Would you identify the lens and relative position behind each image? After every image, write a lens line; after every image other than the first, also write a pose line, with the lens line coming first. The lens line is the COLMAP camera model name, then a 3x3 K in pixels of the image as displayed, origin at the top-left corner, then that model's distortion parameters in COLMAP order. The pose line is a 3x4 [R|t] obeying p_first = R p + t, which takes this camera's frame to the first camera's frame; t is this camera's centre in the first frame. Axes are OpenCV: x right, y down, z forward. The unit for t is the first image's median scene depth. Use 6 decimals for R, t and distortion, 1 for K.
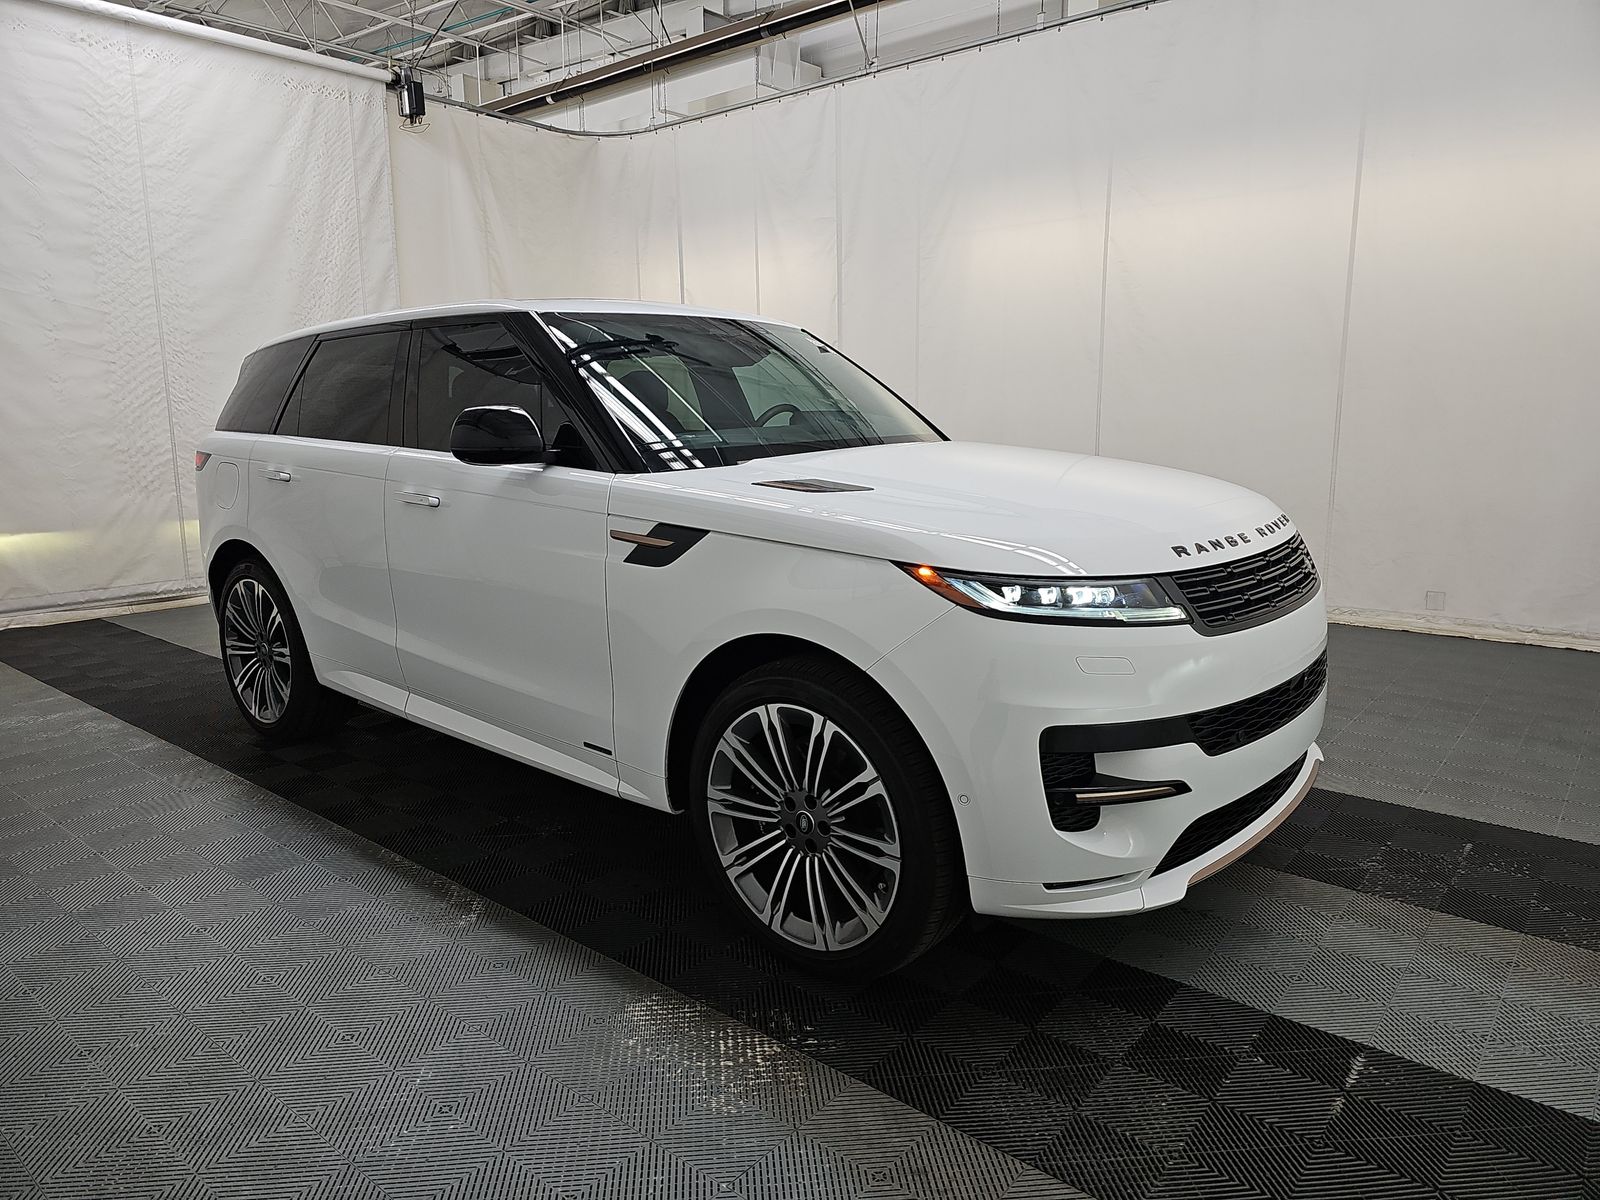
lens RADIAL K [[1048.8, 0, 797.9], [0, 1048.8, 601.0], [0, 0, 1]] dist [0.035114, -0.033713]
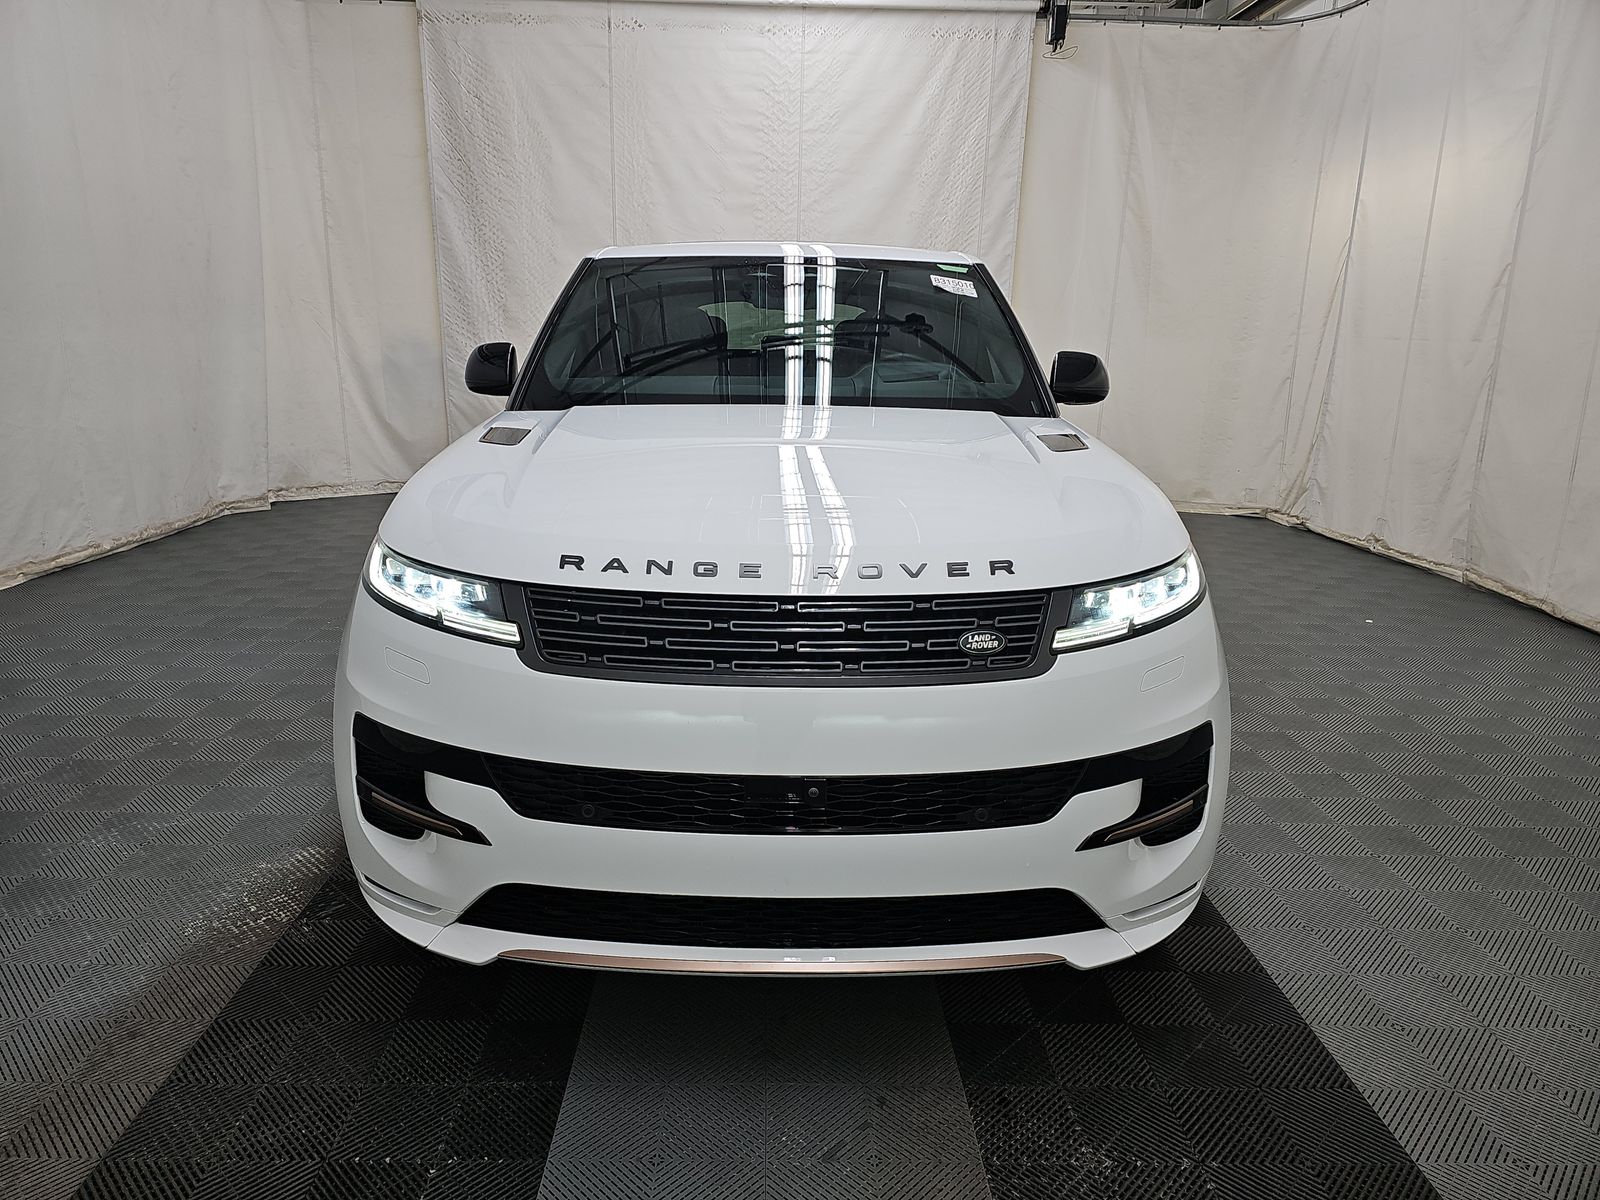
lens RADIAL K [[1048.8, 0, 789.6], [0, 1048.8, 604.3], [0, 0, 1]] dist [0.035114, -0.033713]
pose [[0.653126, 0.212821, -0.726728, 0.347344], [-0.163460, 0.976692, 0.139117, -0.050558], [0.739397, 0.027931, 0.672691, 0.195513]]
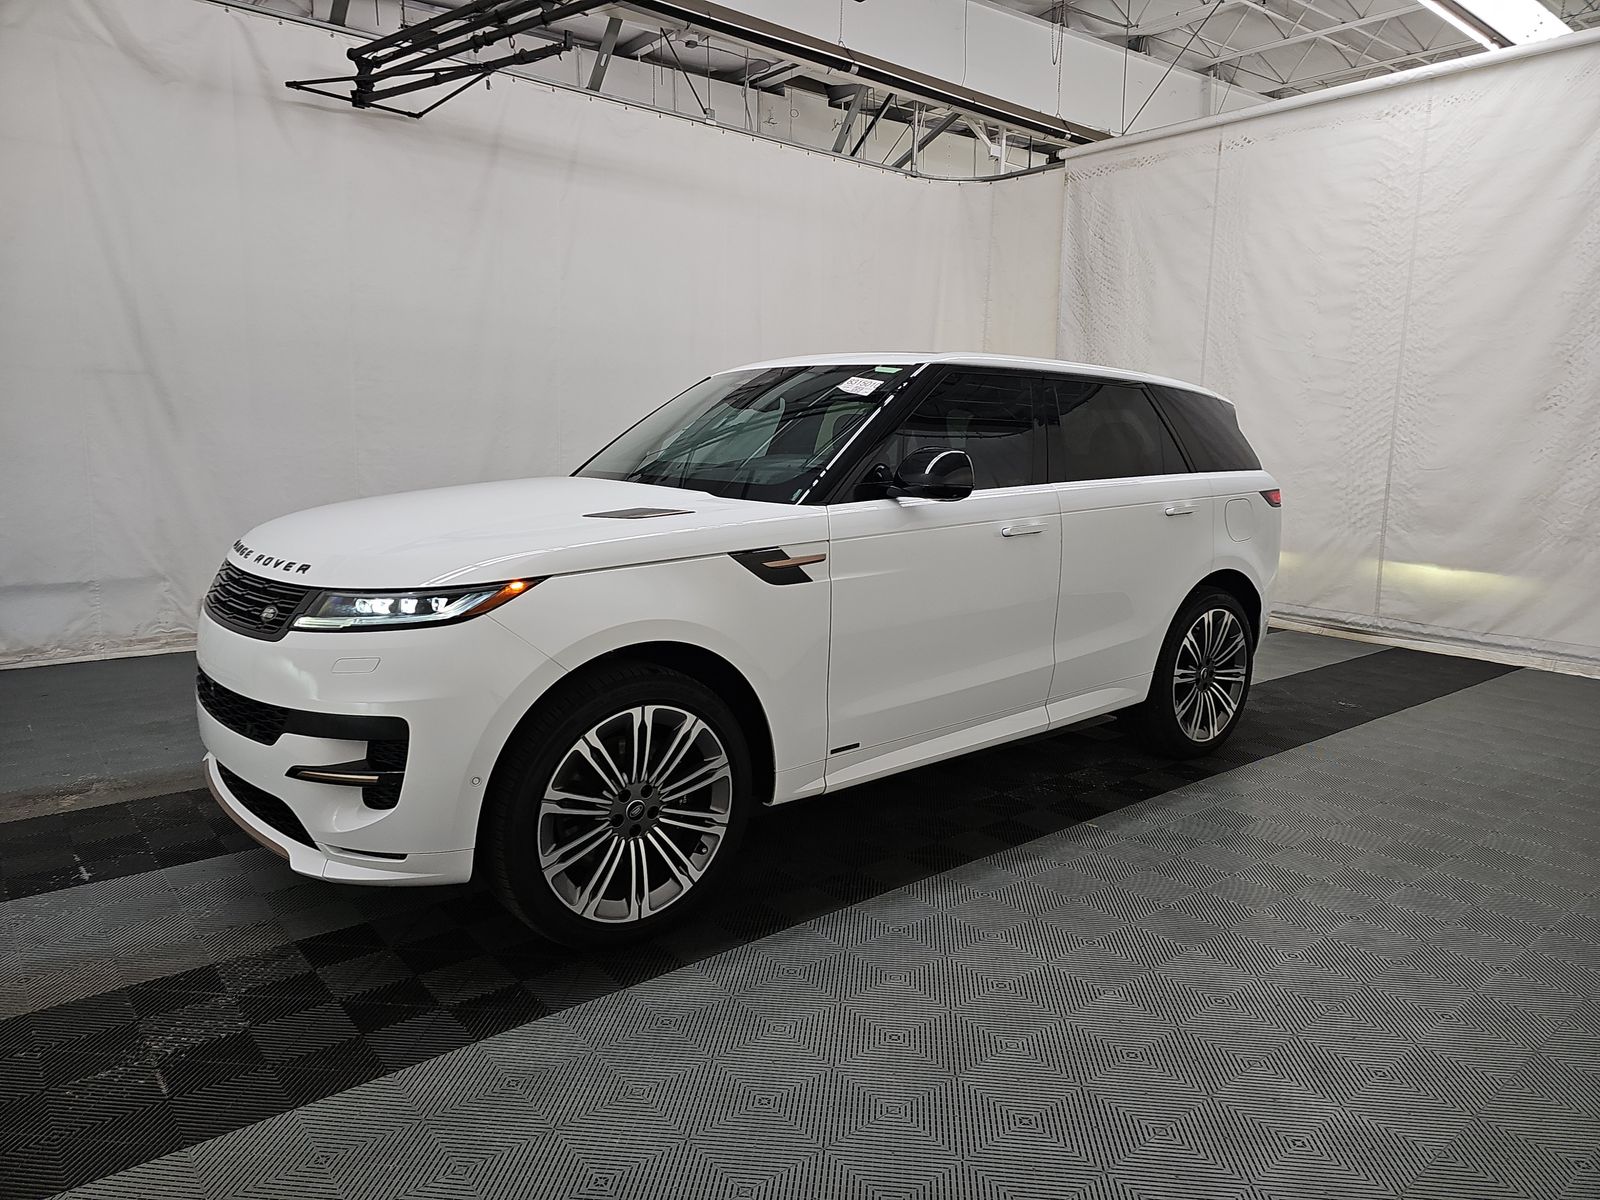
lens RADIAL K [[1048.8, 0, 806.7], [0, 1048.8, 597.3], [0, 0, 1]] dist [0.035114, -0.033713]
pose [[-0.185822, 0.155286, -0.970235, 0.533034], [-0.195993, 0.961732, 0.191462, -0.132465], [0.962838, 0.225737, -0.148277, 0.648684]]
